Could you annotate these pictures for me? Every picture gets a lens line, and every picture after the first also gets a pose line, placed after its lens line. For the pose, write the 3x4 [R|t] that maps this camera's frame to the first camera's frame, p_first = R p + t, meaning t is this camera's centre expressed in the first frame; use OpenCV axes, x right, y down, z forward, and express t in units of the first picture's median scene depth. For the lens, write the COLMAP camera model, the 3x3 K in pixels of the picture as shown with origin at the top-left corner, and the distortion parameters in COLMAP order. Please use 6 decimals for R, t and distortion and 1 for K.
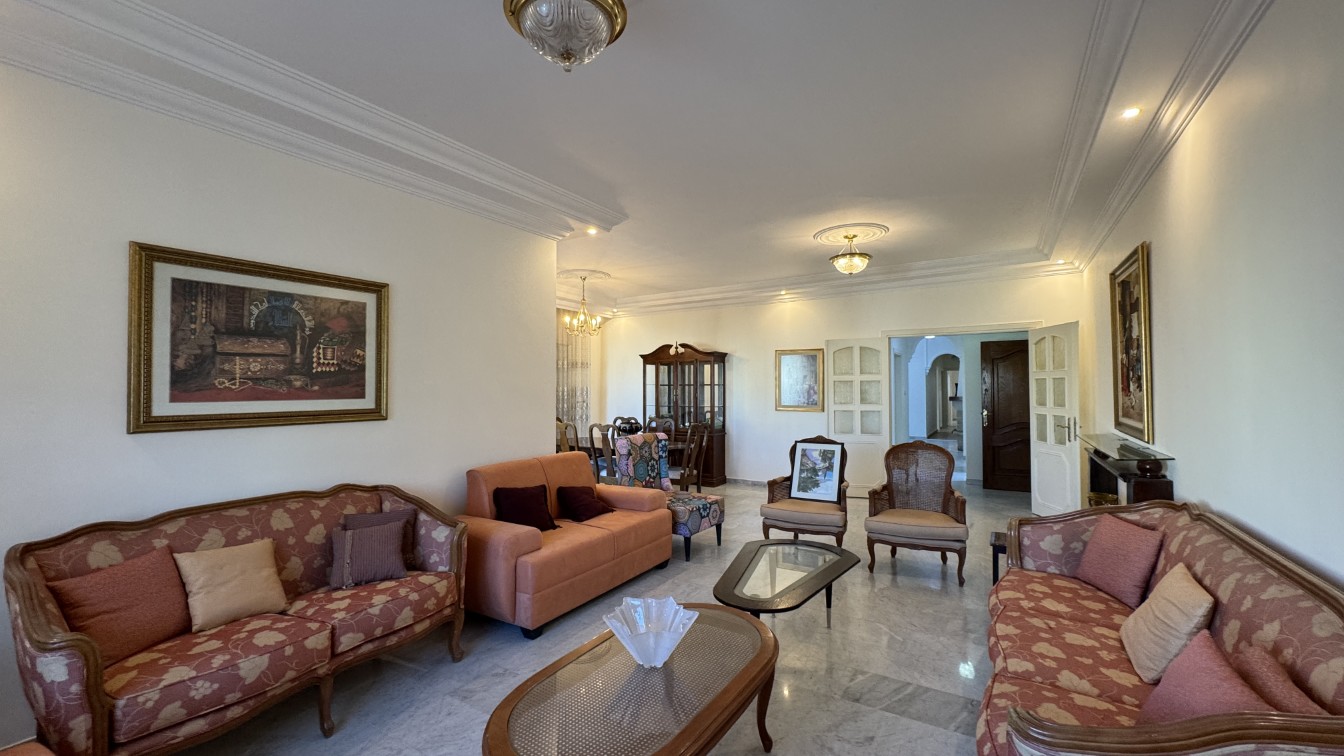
lens RADIAL K [[534.5, 0, 675.2], [0, 534.5, 383.4], [0, 0, 1]] dist [-0.003706, -0.000214]
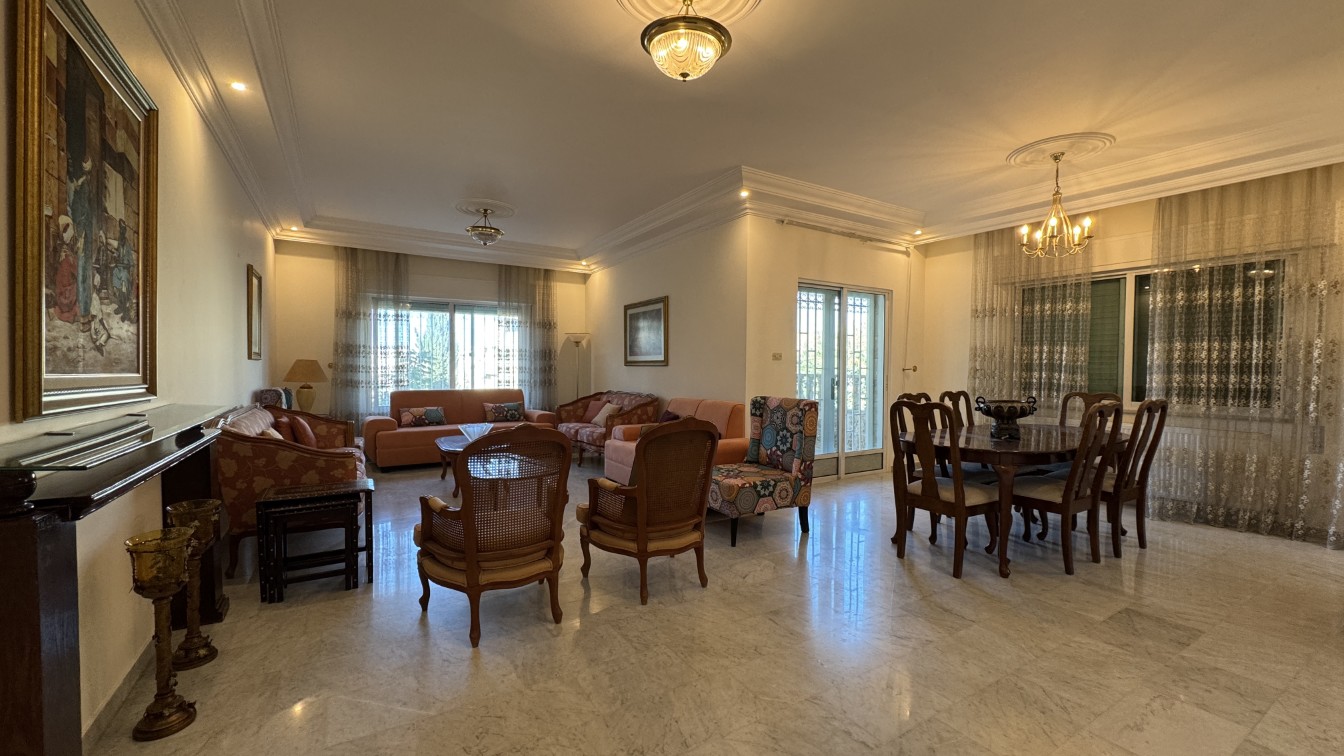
lens RADIAL K [[534.5, 0, 671.9], [0, 534.5, 380.2], [0, 0, 1]] dist [-0.003706, -0.000214]
pose [[-0.451016, 0.026523, -0.892122, 1.049798], [0.007045, 0.999633, 0.026157, 0.060541], [0.892488, 0.005512, -0.451037, 1.666894]]
